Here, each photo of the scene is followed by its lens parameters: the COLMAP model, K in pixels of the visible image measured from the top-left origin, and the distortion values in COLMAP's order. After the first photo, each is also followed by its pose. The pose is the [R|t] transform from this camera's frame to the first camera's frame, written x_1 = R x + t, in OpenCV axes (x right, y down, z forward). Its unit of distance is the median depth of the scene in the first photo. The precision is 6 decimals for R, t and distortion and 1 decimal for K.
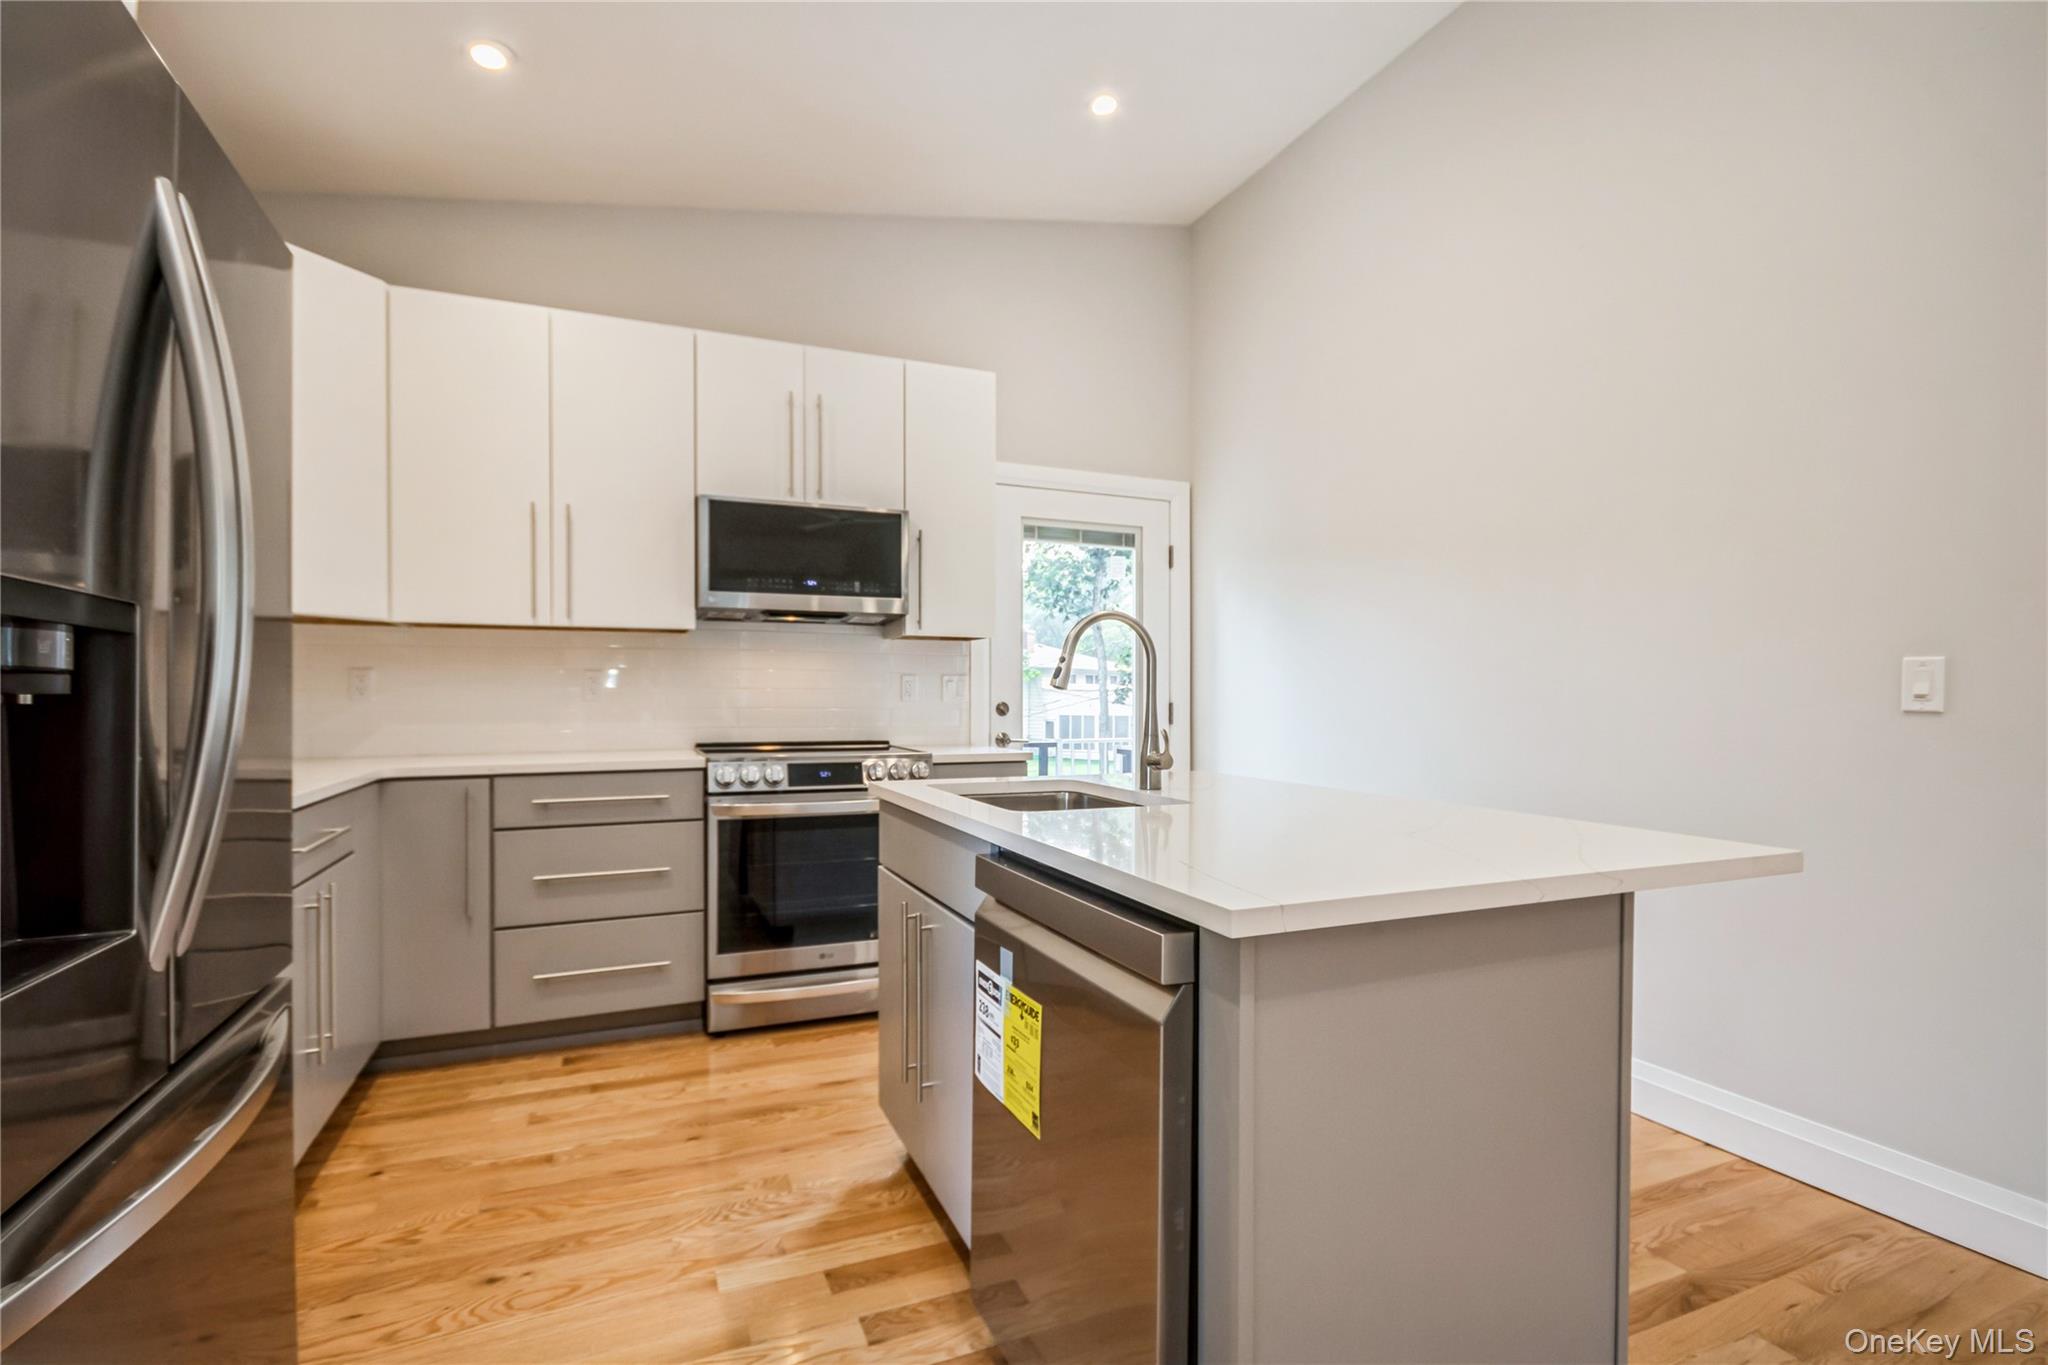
lens RADIAL K [[969.2, 0, 1031.7], [0, 969.2, 693.7], [0, 0, 1]] dist [-0.034290, 0.026637]
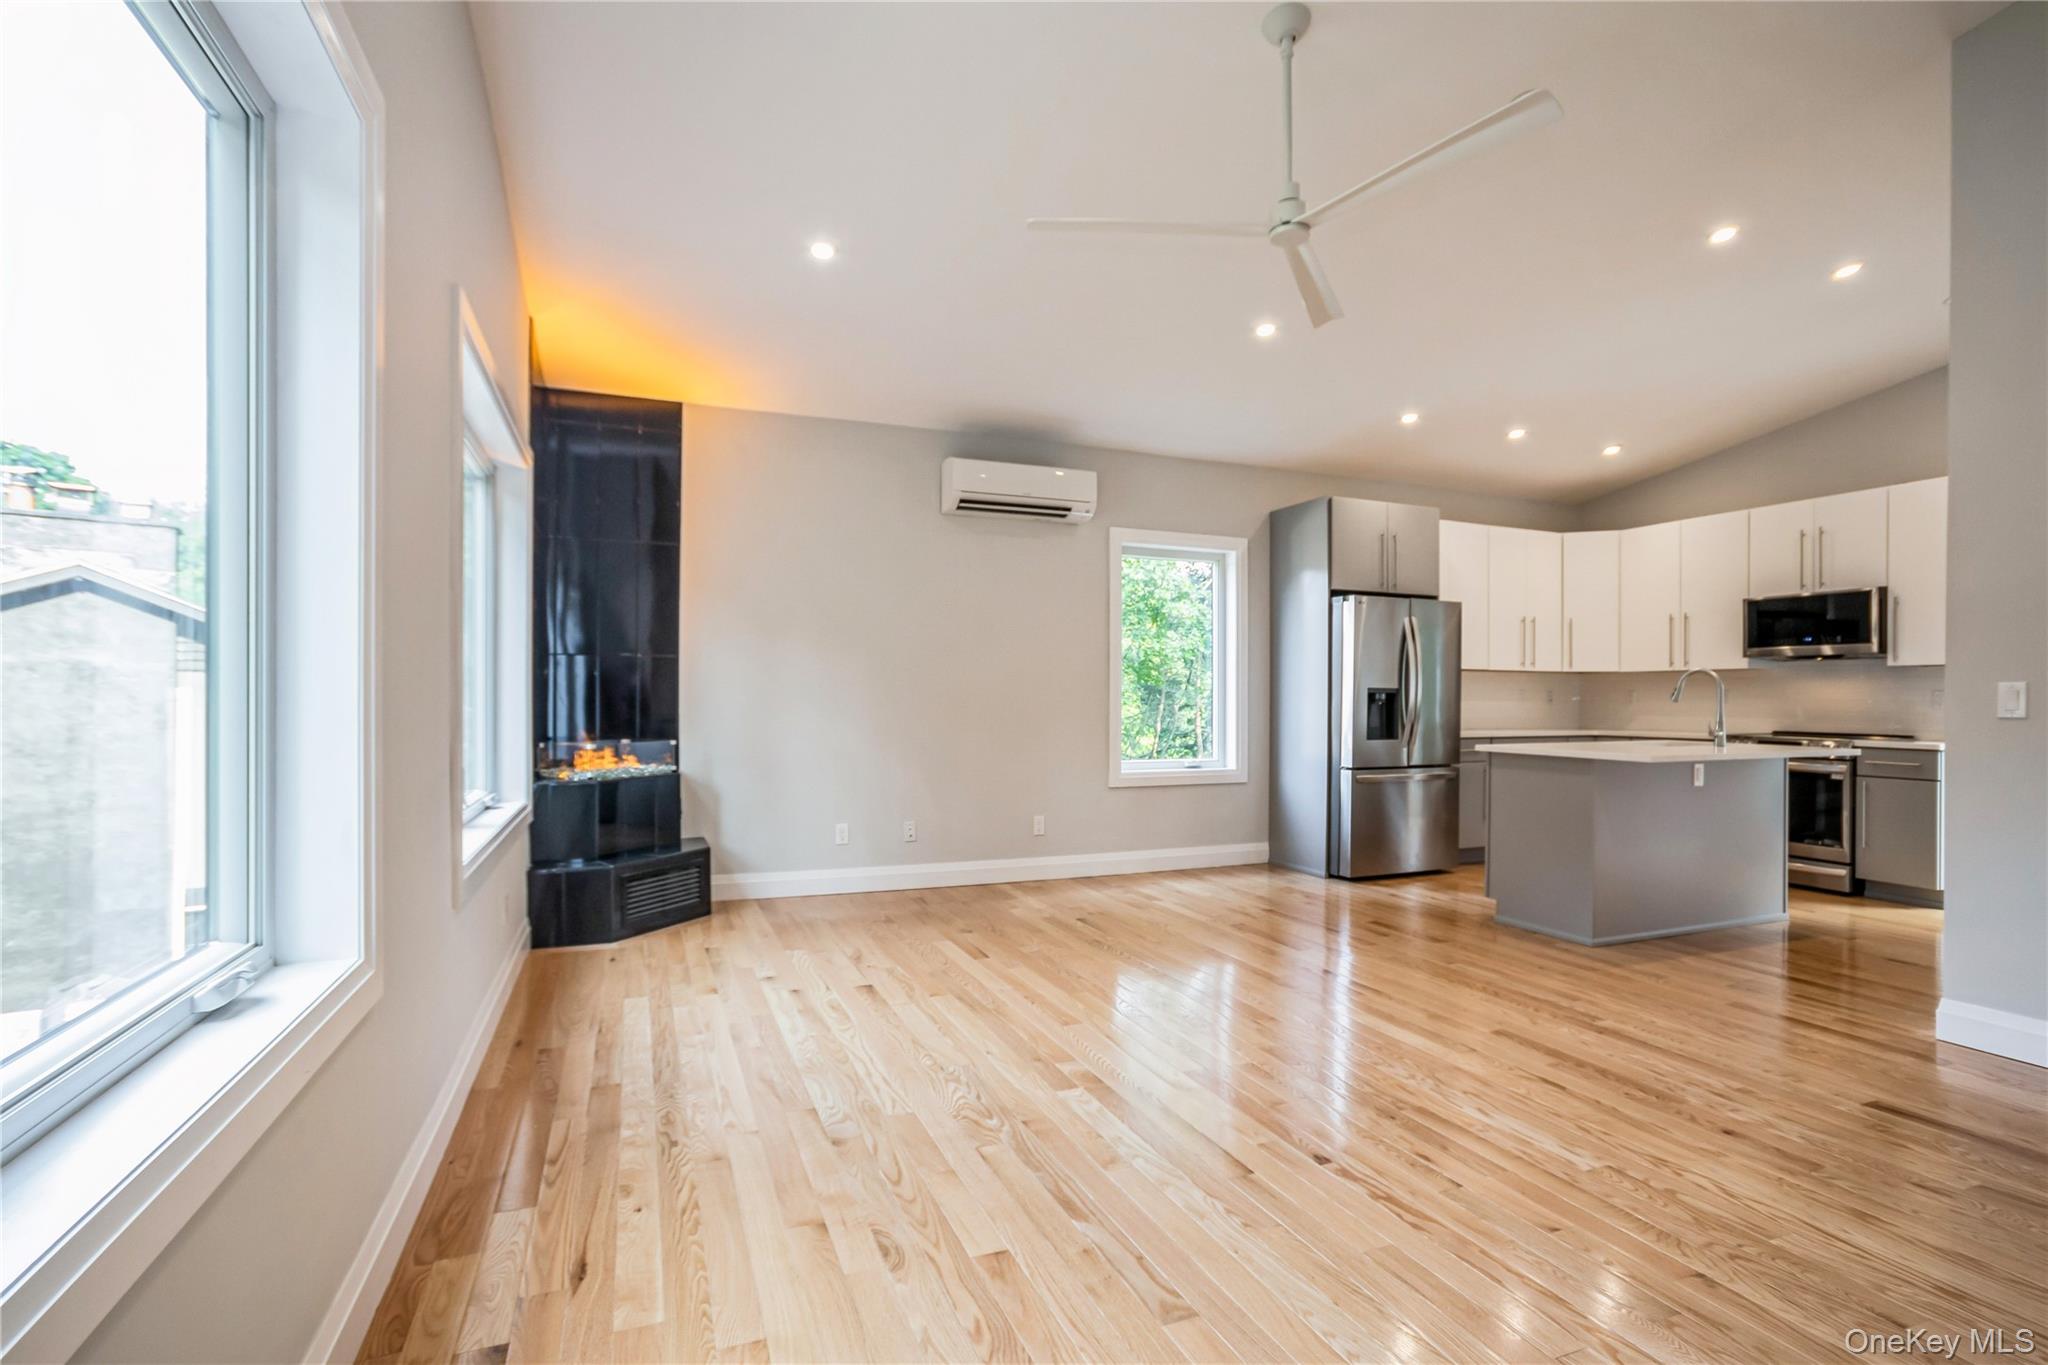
lens RADIAL K [[969.2, 0, 1031.7], [0, 969.2, 693.7], [0, 0, 1]] dist [-0.034290, 0.026637]
pose [[-0.012323, -0.004824, -0.999912, 1.603358], [-0.001428, 0.999987, -0.004806, -0.007662], [0.999923, 0.001368, -0.012330, -0.391522]]
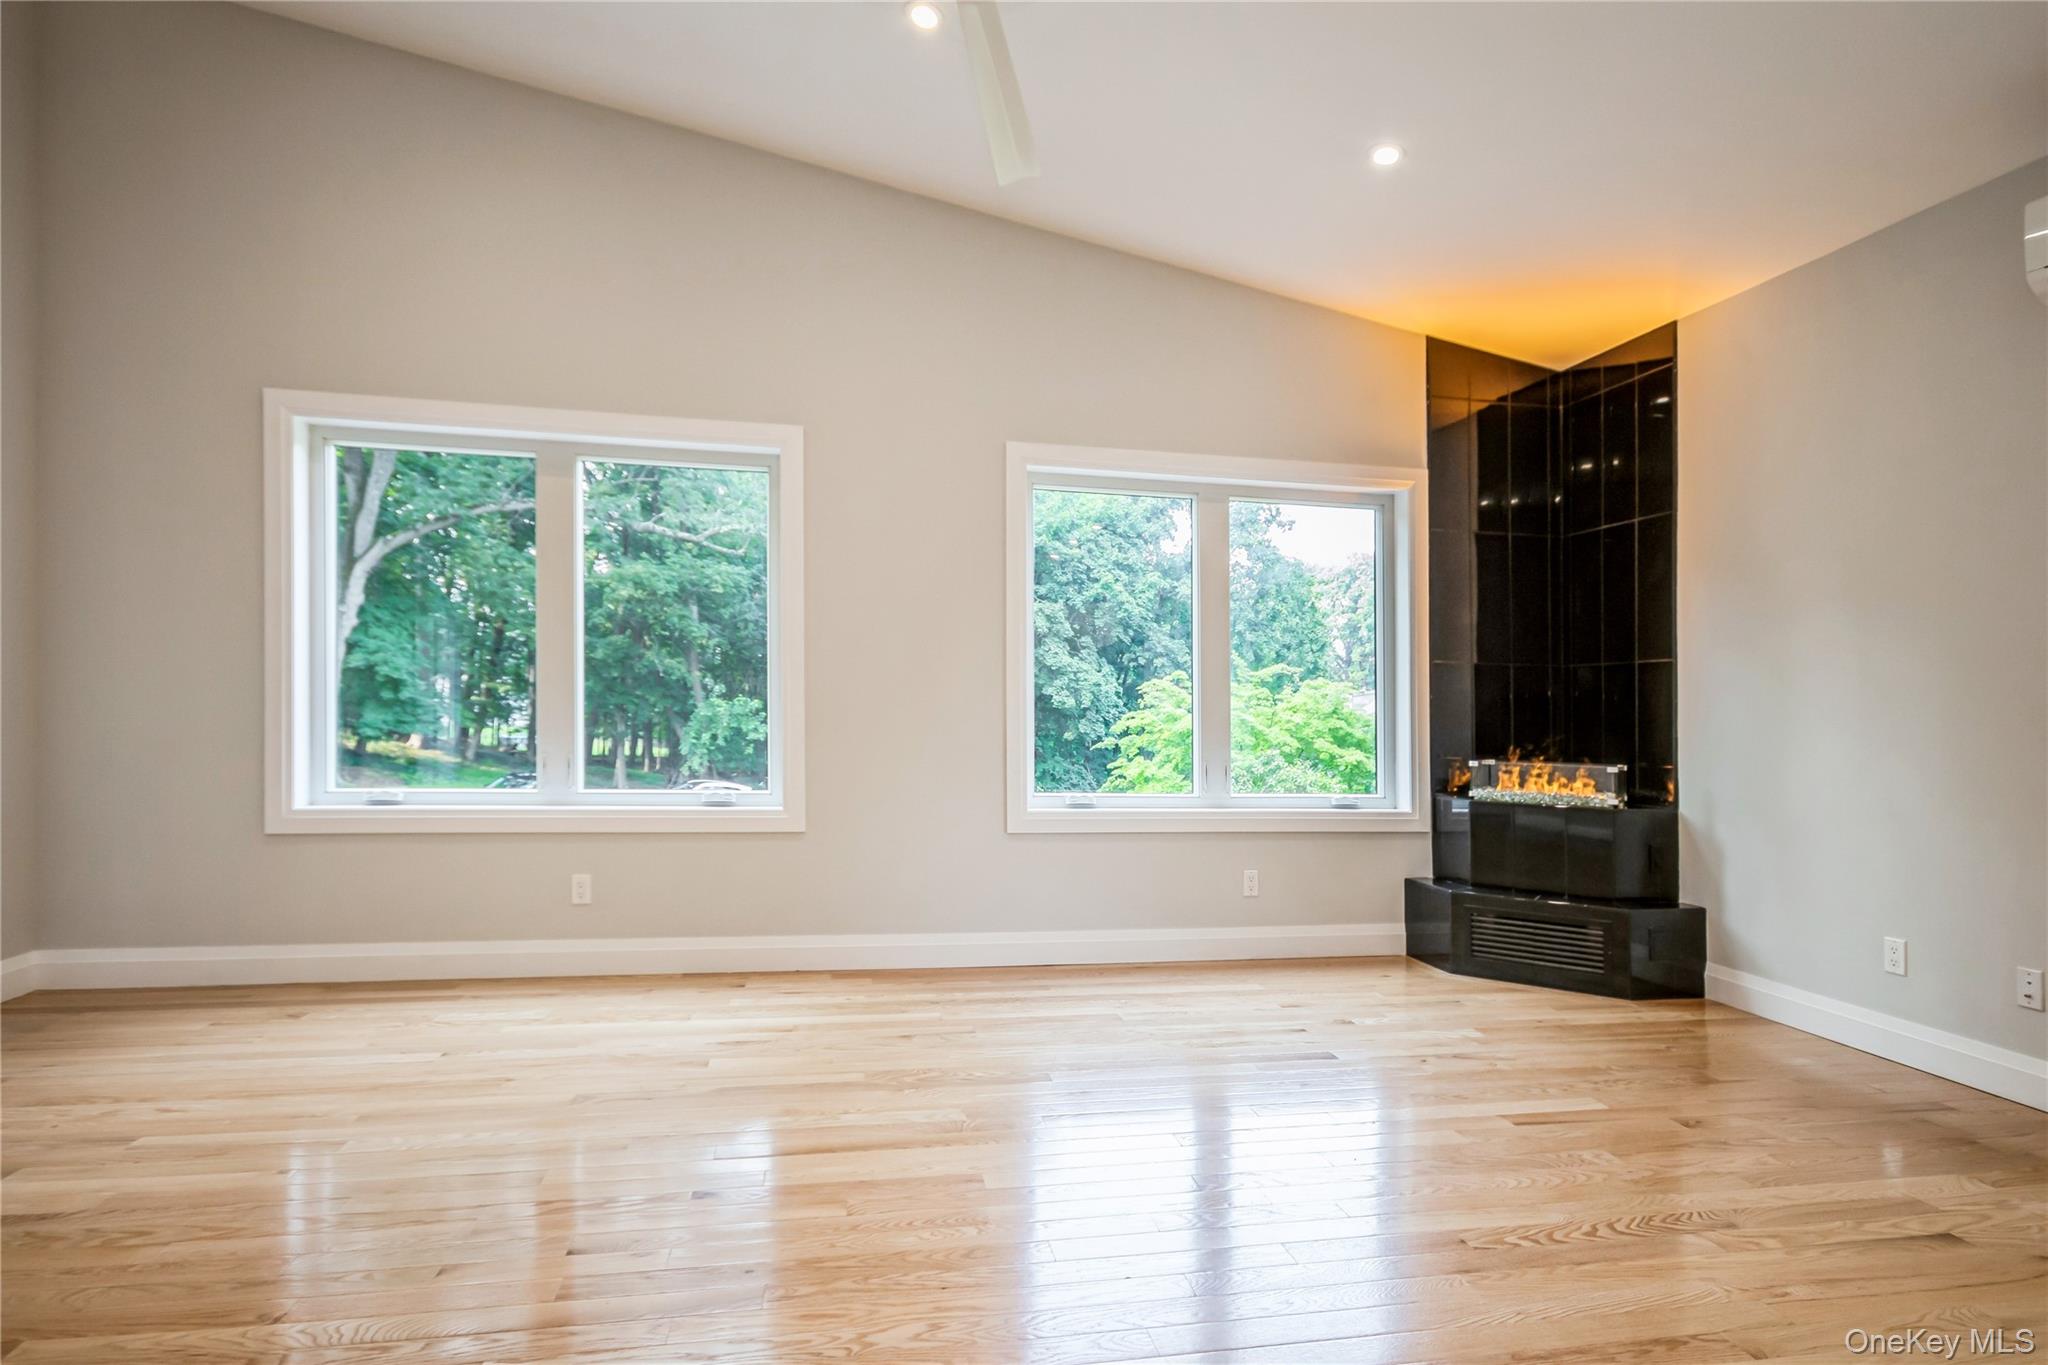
lens RADIAL K [[1048.4, 0, 1028.1], [0, 1048.4, 676.5], [0, 0, 1]] dist [-0.060410, 0.066559]
pose [[-0.979142, -0.013074, 0.202757, 0.523077], [-0.020866, 0.999122, -0.036338, 0.010917], [-0.202104, -0.039810, -0.978555, 0.470037]]
